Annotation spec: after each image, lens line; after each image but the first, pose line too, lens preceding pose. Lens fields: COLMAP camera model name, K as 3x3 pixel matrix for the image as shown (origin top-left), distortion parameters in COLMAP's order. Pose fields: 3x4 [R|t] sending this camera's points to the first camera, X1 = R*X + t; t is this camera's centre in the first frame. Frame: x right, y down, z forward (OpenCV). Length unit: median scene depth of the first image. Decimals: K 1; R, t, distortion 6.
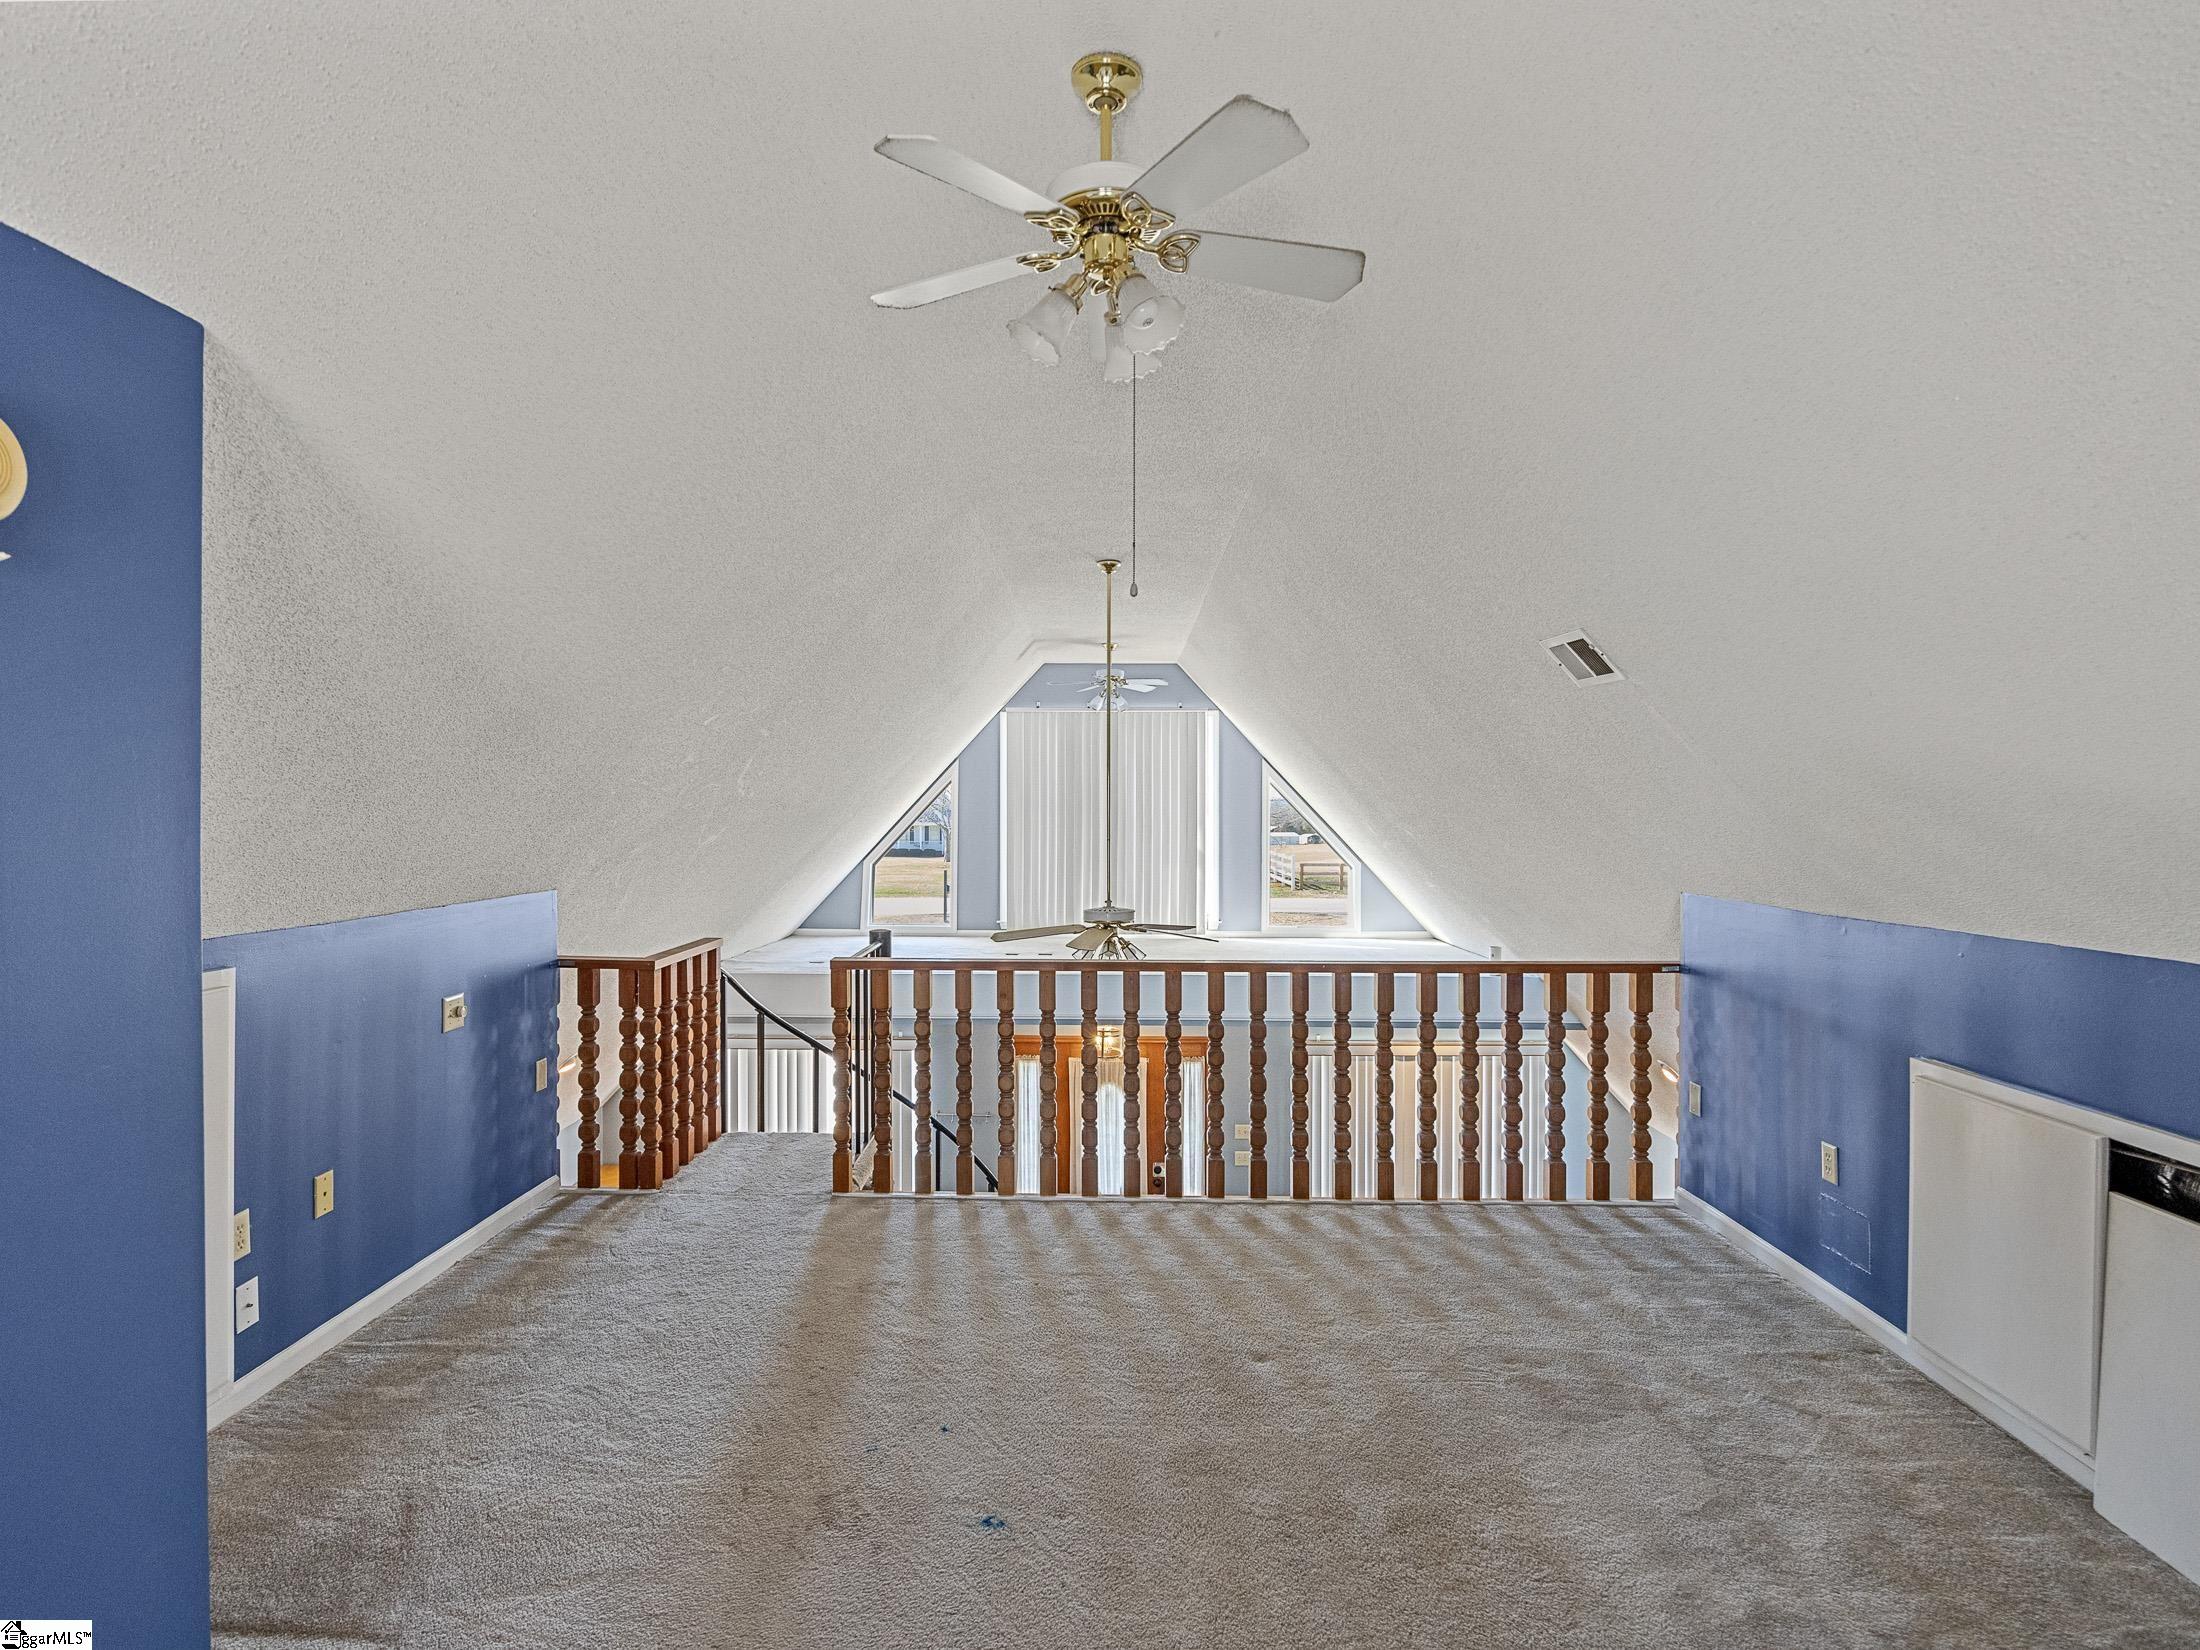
lens RADIAL K [[1141.4, 0, 1100.0], [0, 1141.4, 825.0], [0, 0, 1]] dist [-0.003164, 0.000711]
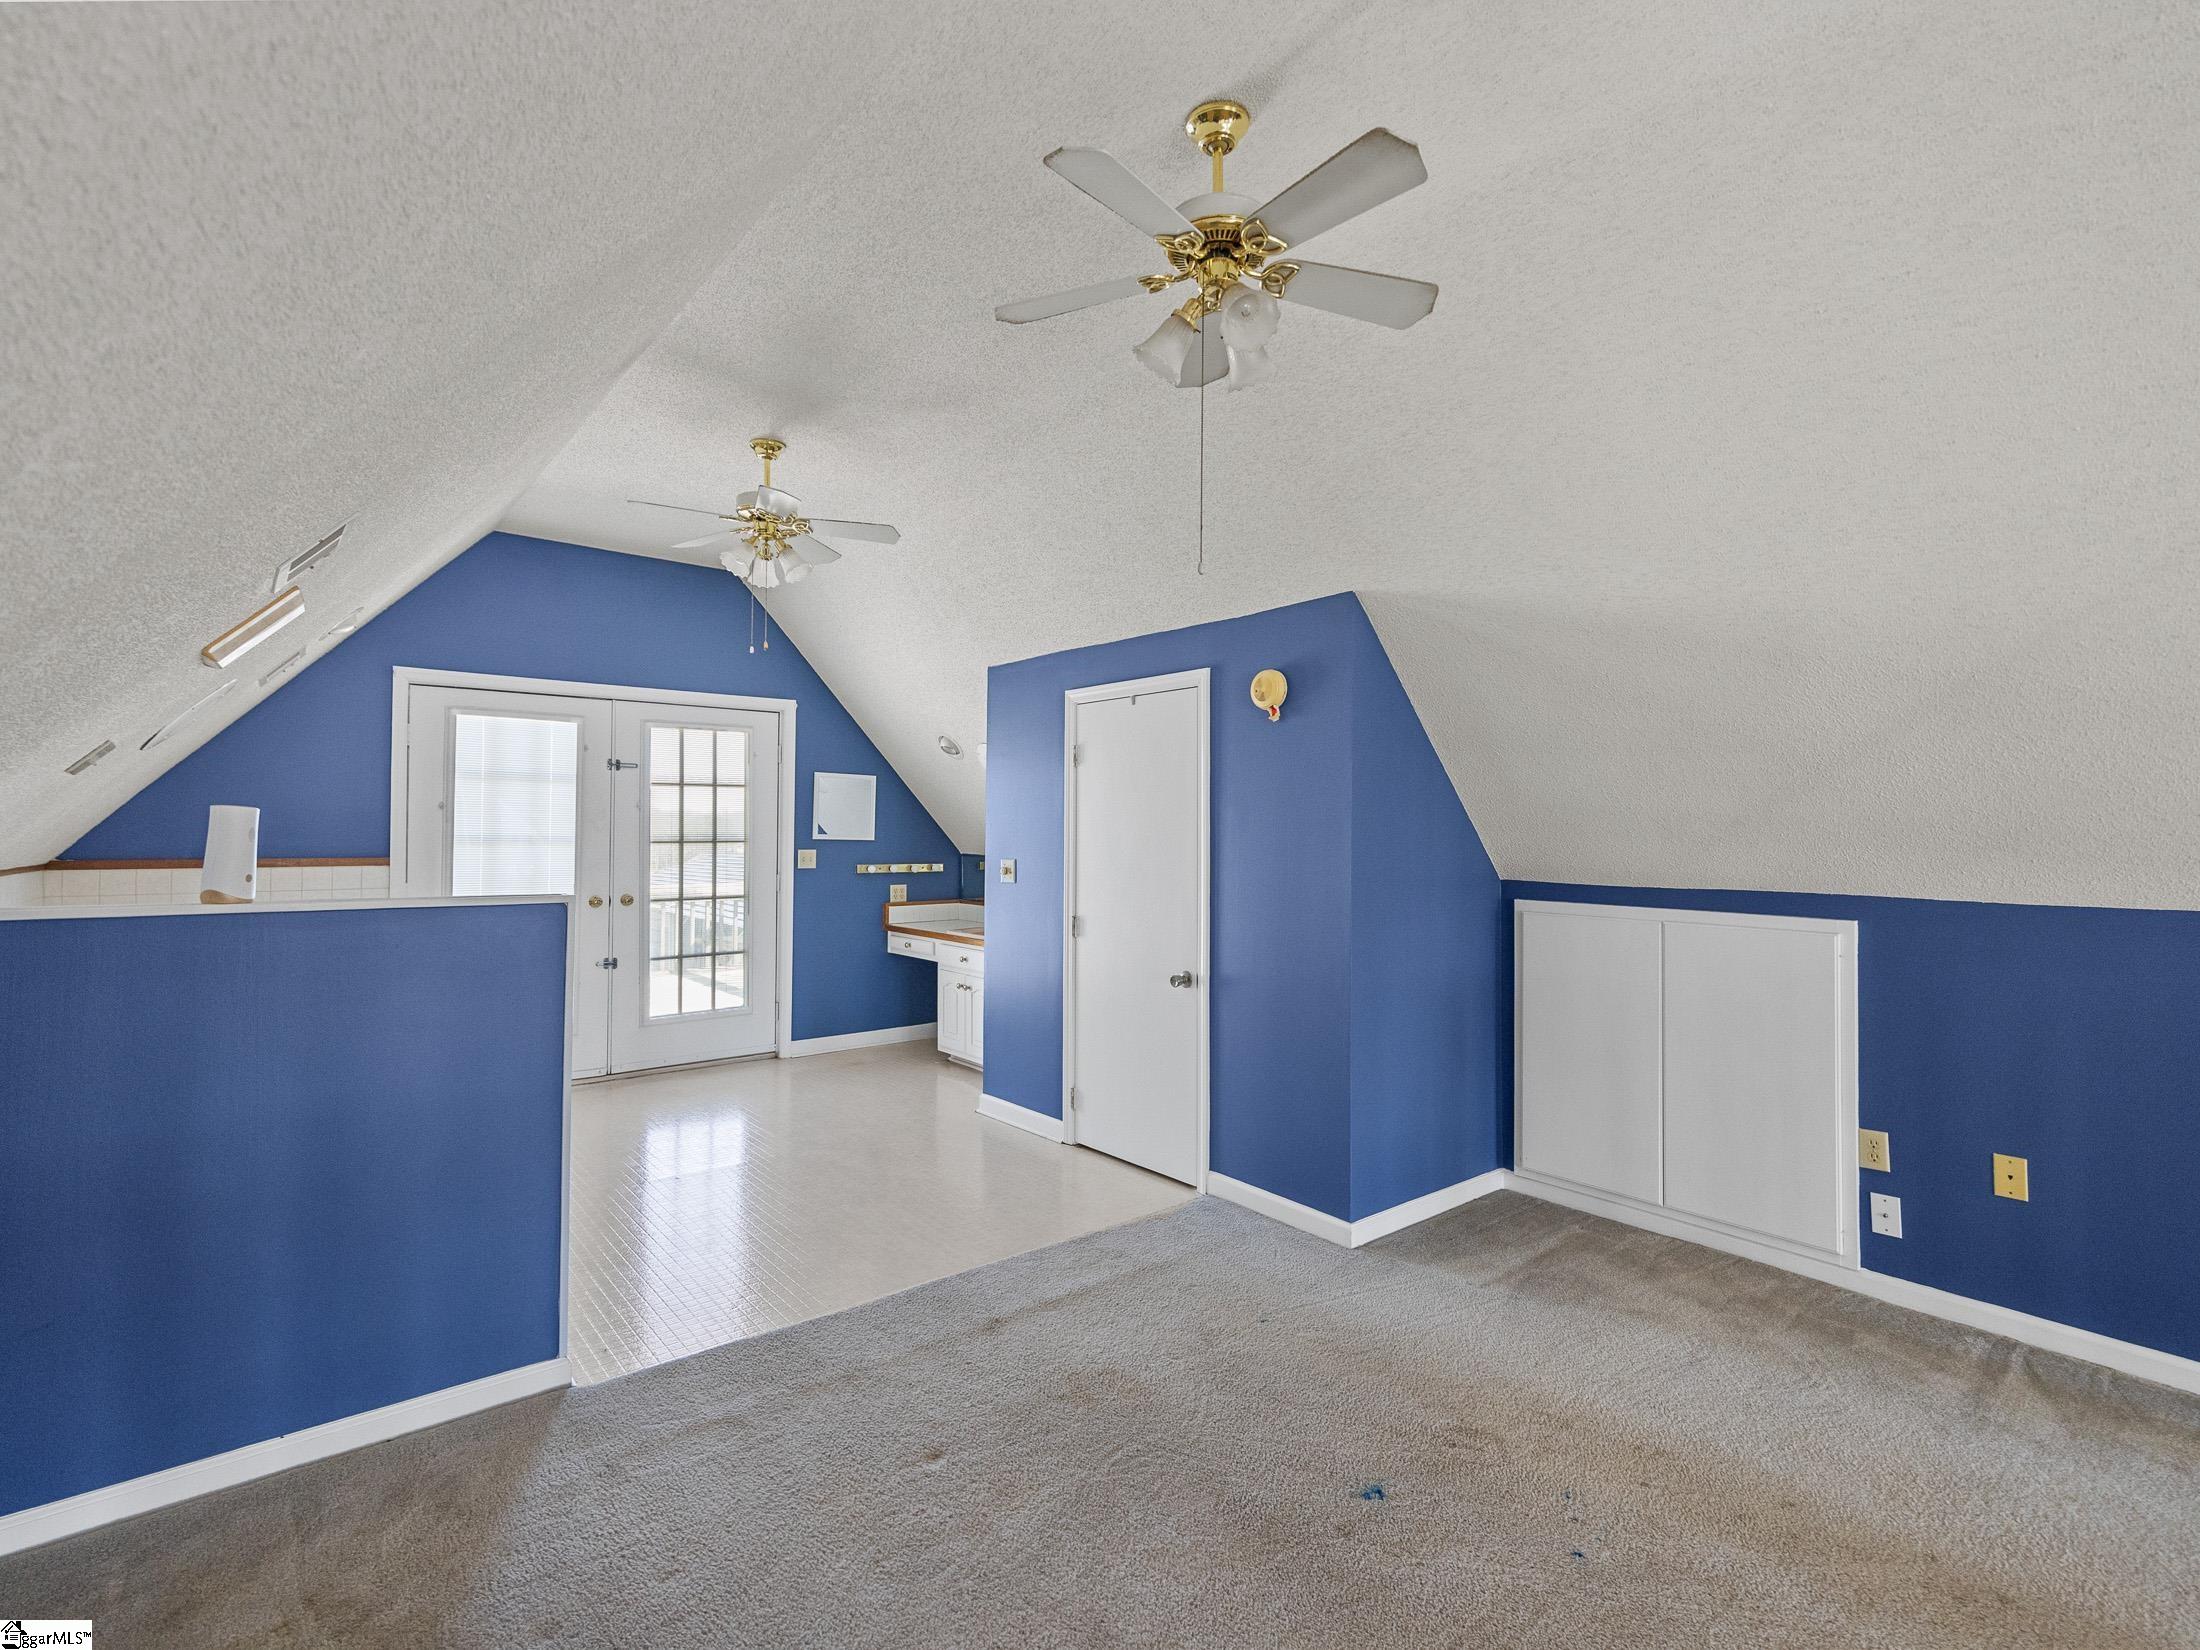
lens RADIAL K [[1044.6, 0, 1100.0], [0, 1044.6, 825.0], [0, 0, 1]] dist [0.000321, 0.000047]
pose [[-0.767576, -0.009301, -0.640890, 0.556357], [-0.019169, 0.999781, 0.008448, 0.029026], [0.640671, 0.018770, -0.767586, 1.297590]]
